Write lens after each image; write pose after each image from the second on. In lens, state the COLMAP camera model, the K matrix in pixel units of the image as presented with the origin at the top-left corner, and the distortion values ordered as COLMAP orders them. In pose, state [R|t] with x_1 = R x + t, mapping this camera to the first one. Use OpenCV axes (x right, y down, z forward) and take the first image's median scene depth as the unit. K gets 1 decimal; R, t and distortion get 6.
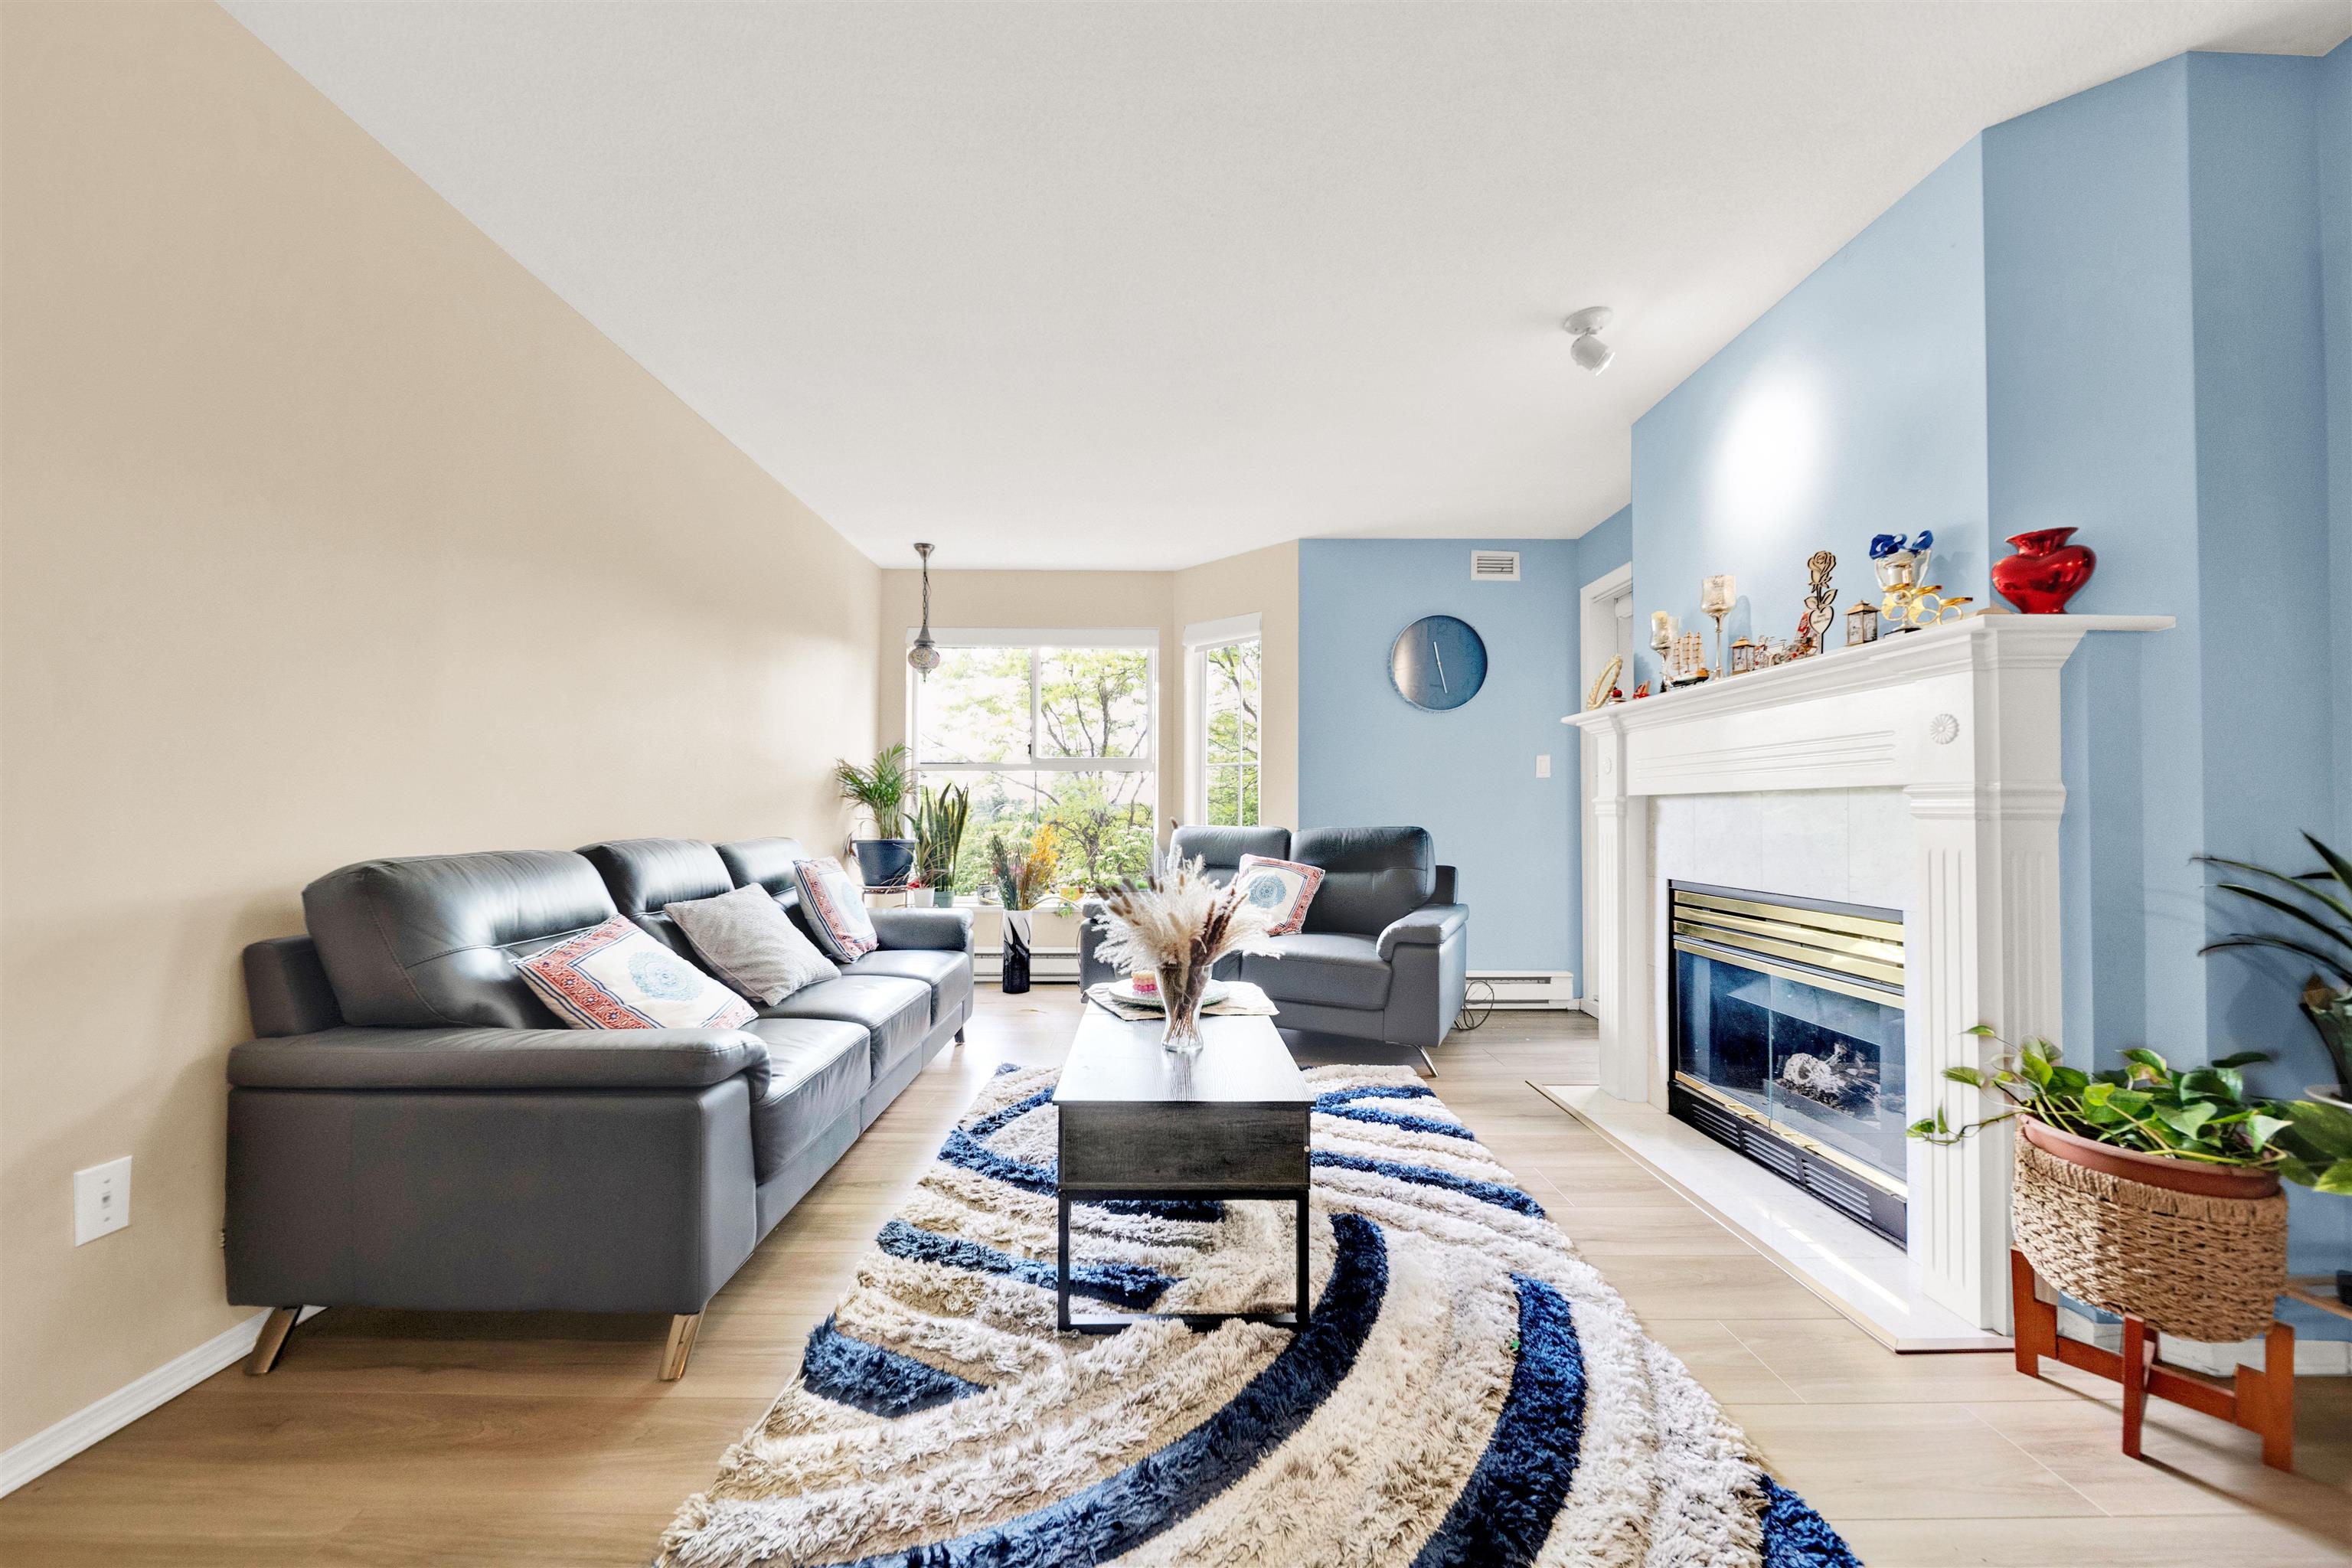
lens RADIAL K [[838.5, 0, 1160.4], [0, 838.5, 809.2], [0, 0, 1]] dist [0.000022, -0.000020]
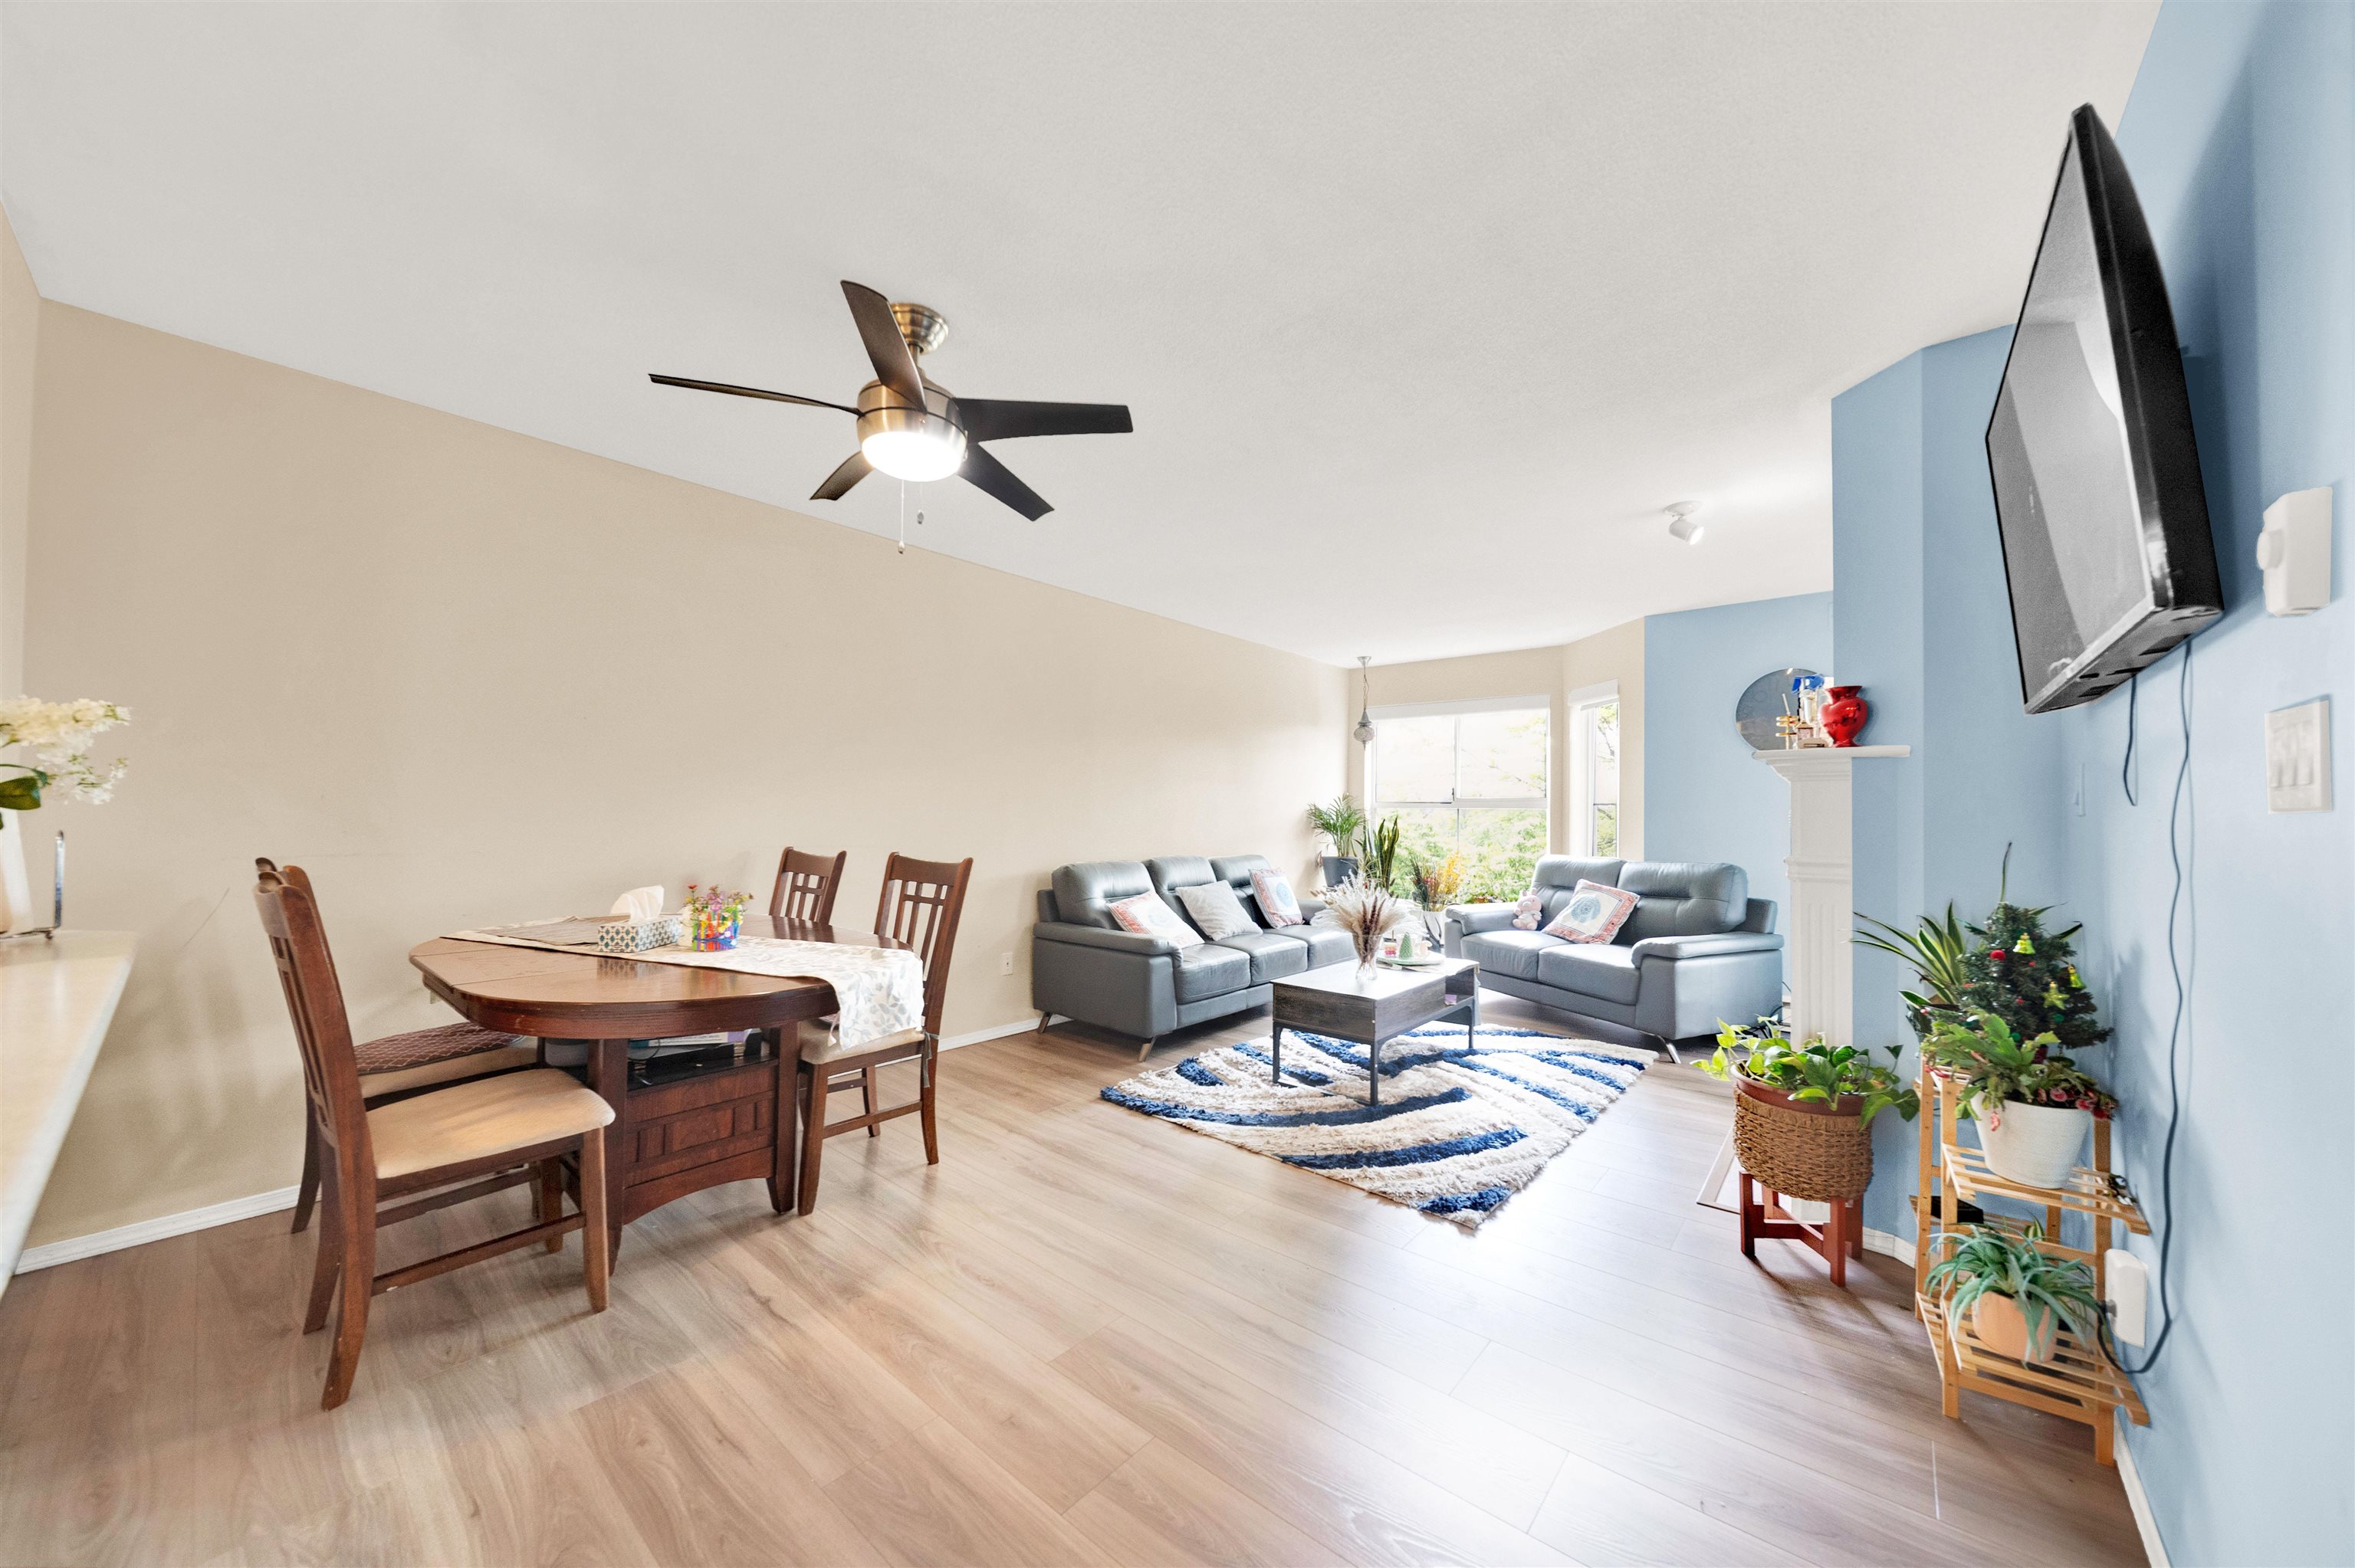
lens RADIAL K [[839.4, 0, 1161.9], [0, 839.4, 809.2], [0, 0, 1]] dist [0.000022, -0.000020]
pose [[0.747286, -0.002913, -0.664496, 0.875887], [-0.000983, 0.999984, -0.005488, -0.082372], [0.664501, 0.004754, 0.747272, -0.679902]]
